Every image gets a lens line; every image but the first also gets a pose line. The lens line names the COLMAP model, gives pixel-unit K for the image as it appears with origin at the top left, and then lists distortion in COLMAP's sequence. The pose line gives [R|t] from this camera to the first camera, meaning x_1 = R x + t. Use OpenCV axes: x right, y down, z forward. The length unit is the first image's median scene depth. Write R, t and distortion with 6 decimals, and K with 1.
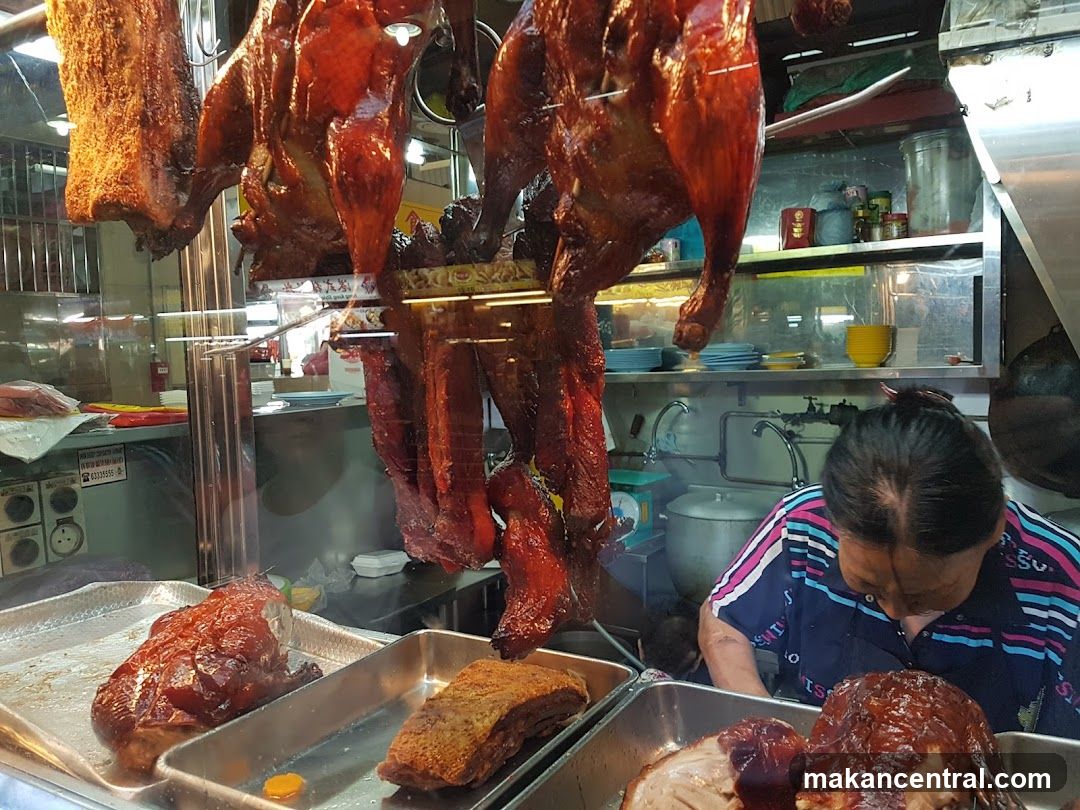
lens RADIAL K [[831.8, 0, 540.0], [0, 831.8, 405.0], [0, 0, 1]] dist [0.127783, -0.246670]
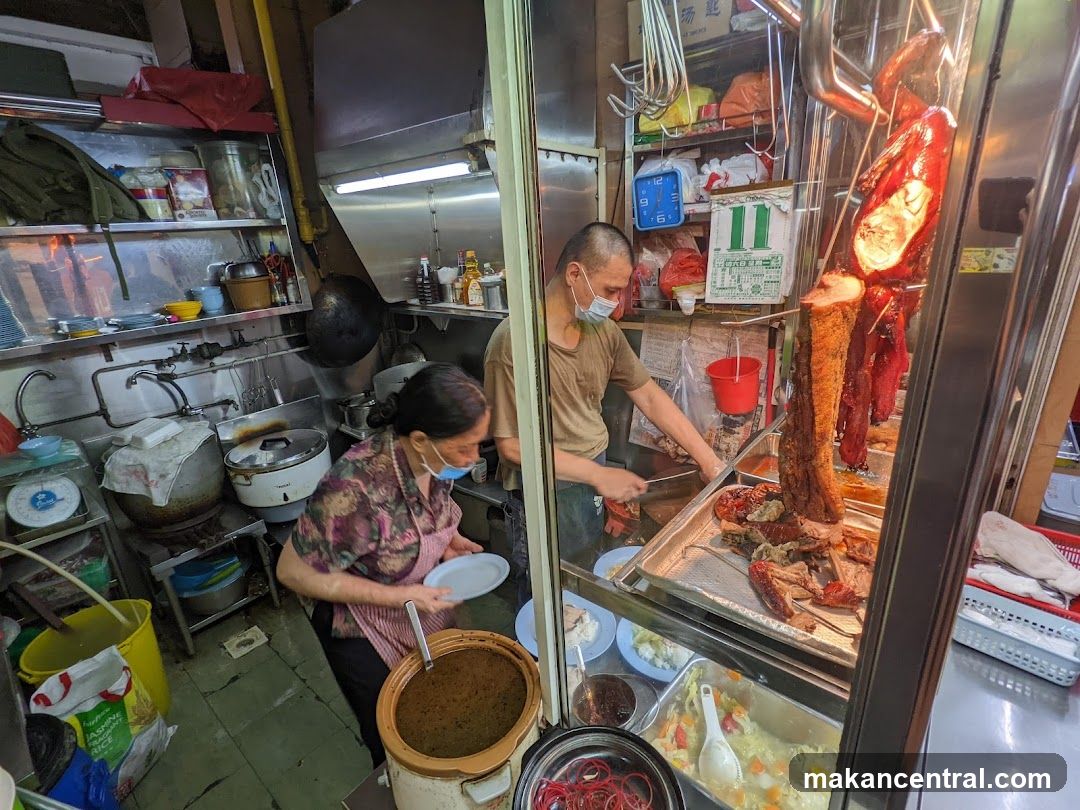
lens RADIAL K [[516.0, 0, 537.9], [0, 516.0, 411.6], [0, 0, 1]] dist [-0.000359, 0.000368]
pose [[0.168194, -0.309614, 0.935869, -1.234125], [0.121986, 0.948634, 0.291914, -0.255206], [-0.978177, 0.065065, 0.197323, 1.148313]]
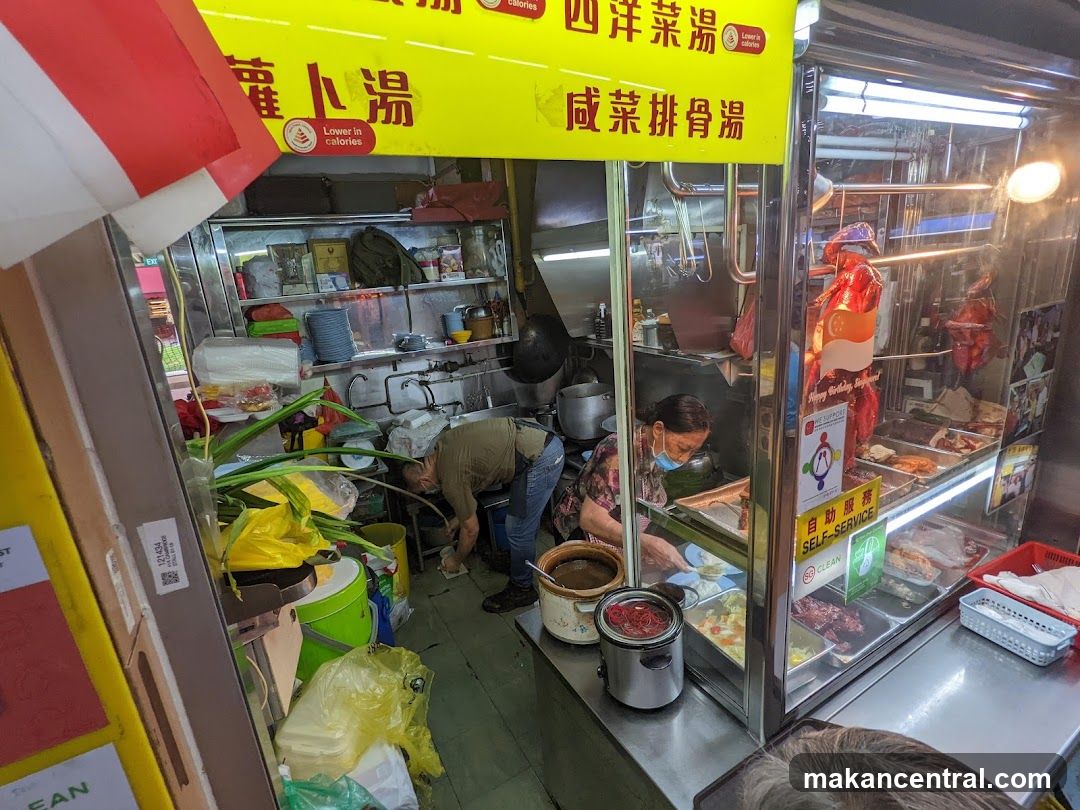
lens RADIAL K [[516.0, 0, 537.9], [0, 516.0, 411.6], [0, 0, 1]] dist [-0.000359, 0.000368]
pose [[0.503102, -0.243166, 0.829312, -1.929661], [0.124519, 0.969983, 0.208874, -0.392374], [-0.855210, -0.001820, 0.518279, 0.724966]]
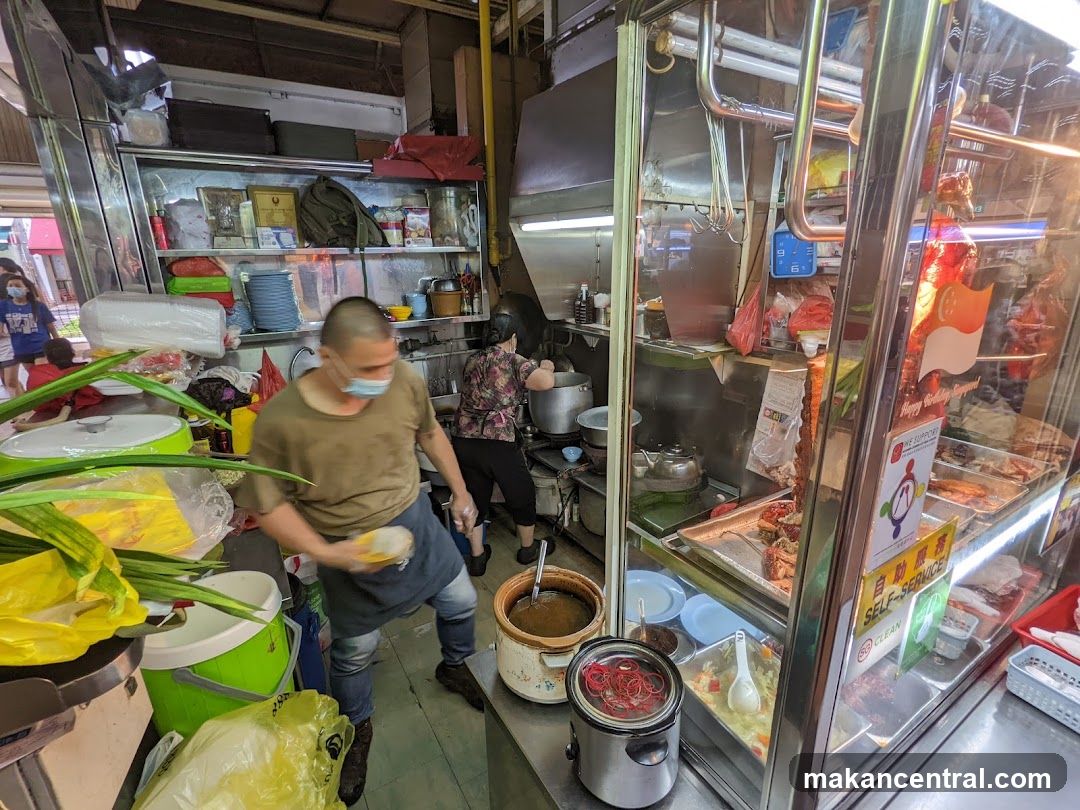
lens RADIAL K [[516.0, 0, 537.9], [0, 516.0, 411.6], [0, 0, 1]] dist [-0.000359, 0.000368]
pose [[0.466023, -0.238864, 0.851919, -1.599915], [0.061151, 0.969261, 0.238314, -0.326159], [-0.882657, -0.058964, 0.466304, 0.922886]]
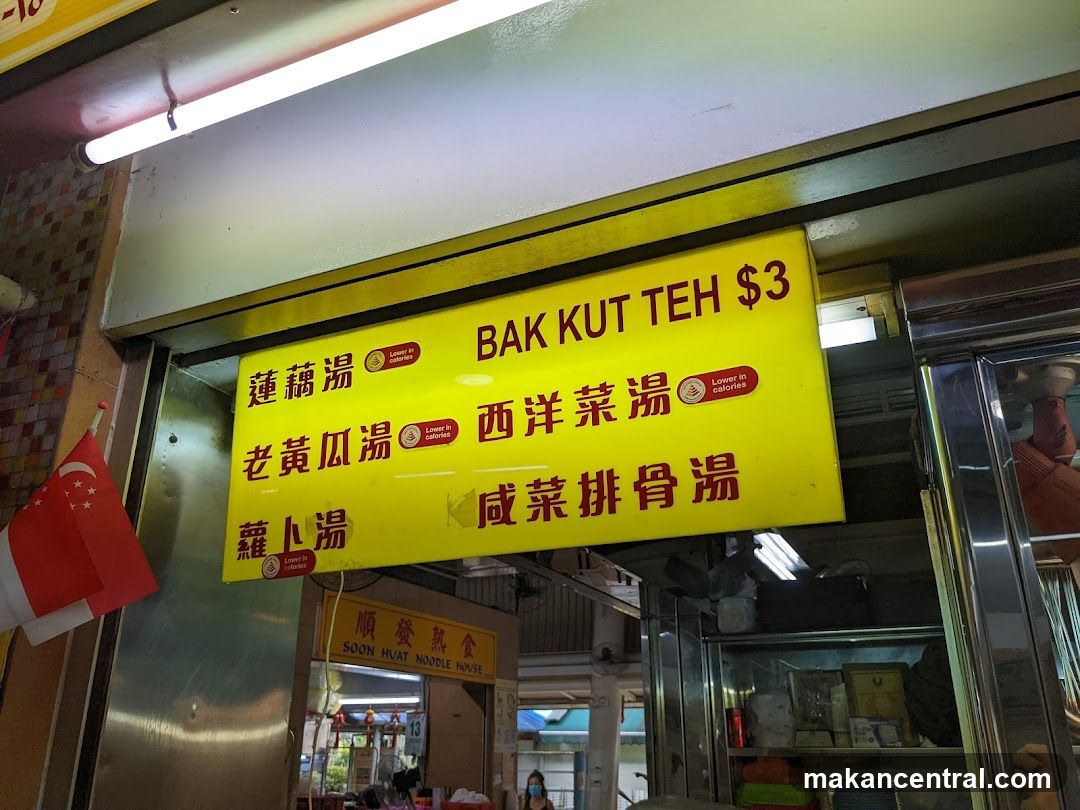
lens RADIAL K [[831.8, 0, 540.0], [0, 831.8, 405.0], [0, 0, 1]] dist [0.127783, -0.246670]
pose [[0.994644, 0.070301, 0.075766, -1.271929], [-0.029041, 0.893610, -0.447903, -0.276413], [-0.099193, 0.443304, 0.890866, 0.035849]]
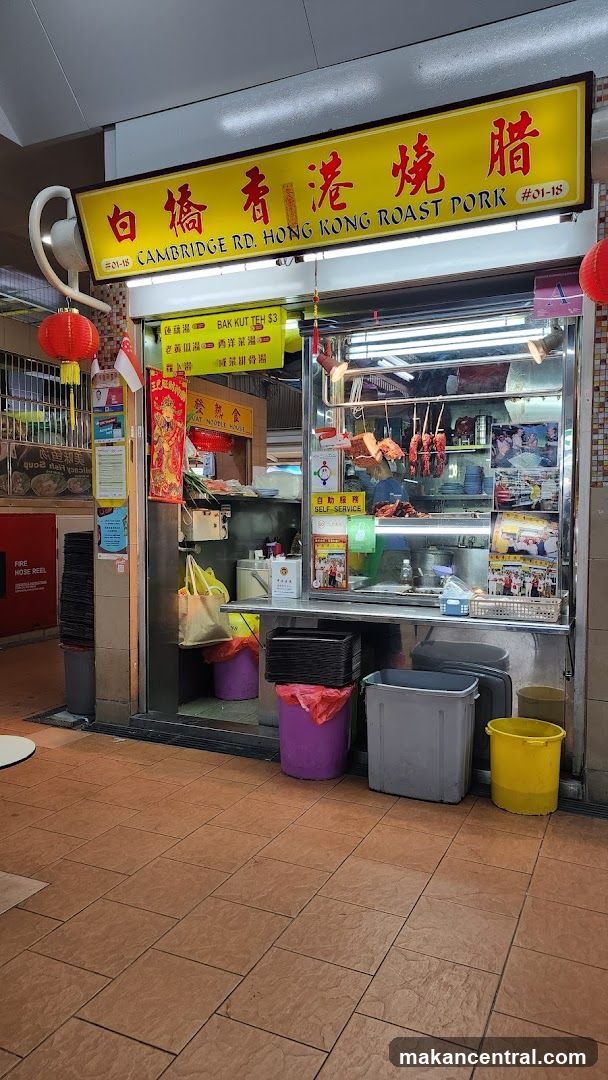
lens RADIAL K [[726.3, 0, 305.7], [0, 726.3, 552.1], [0, 0, 1]] dist [0.029238, -0.002265]
pose [[0.994482, 0.036585, 0.098318, -1.128164], [-0.034572, 0.999158, -0.022095, 0.613343], [-0.099044, 0.018574, 0.994910, -3.443763]]
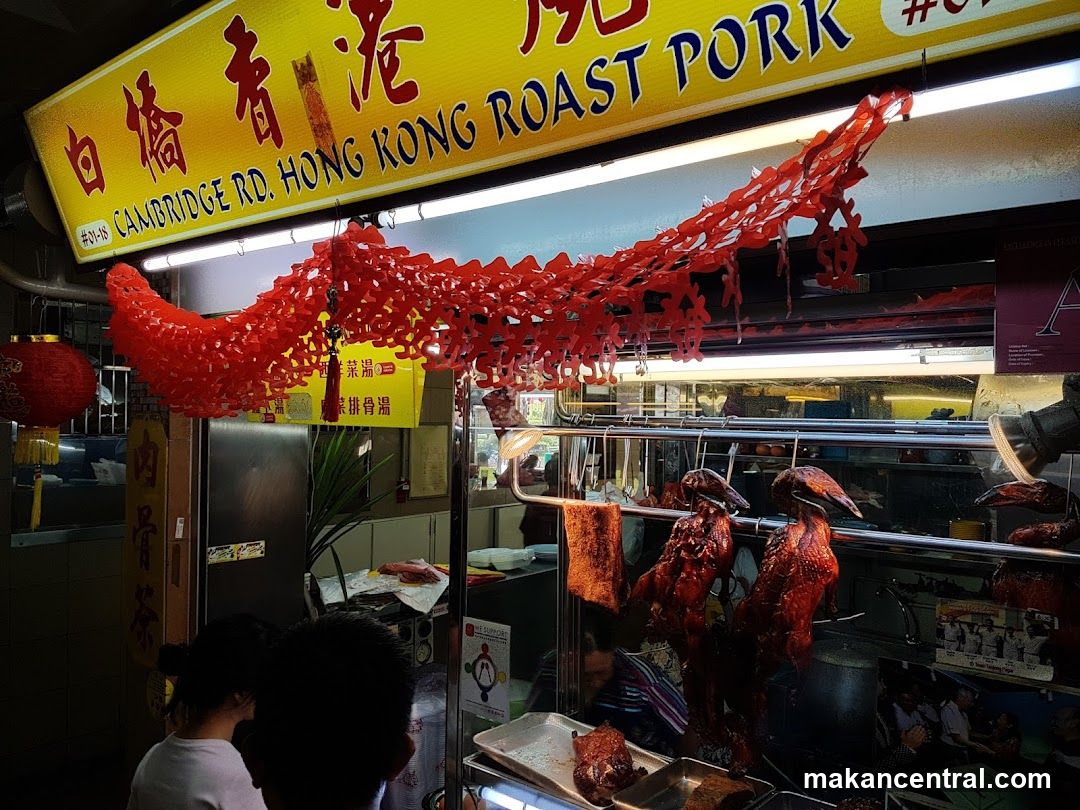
lens RADIAL K [[831.8, 0, 540.0], [0, 831.8, 405.0], [0, 0, 1]] dist [0.127783, -0.246670]
pose [[0.984409, 0.046006, -0.169770, -0.160620], [-0.058745, 0.995760, -0.070792, -0.488767], [0.165793, 0.079662, 0.982938, -1.378421]]
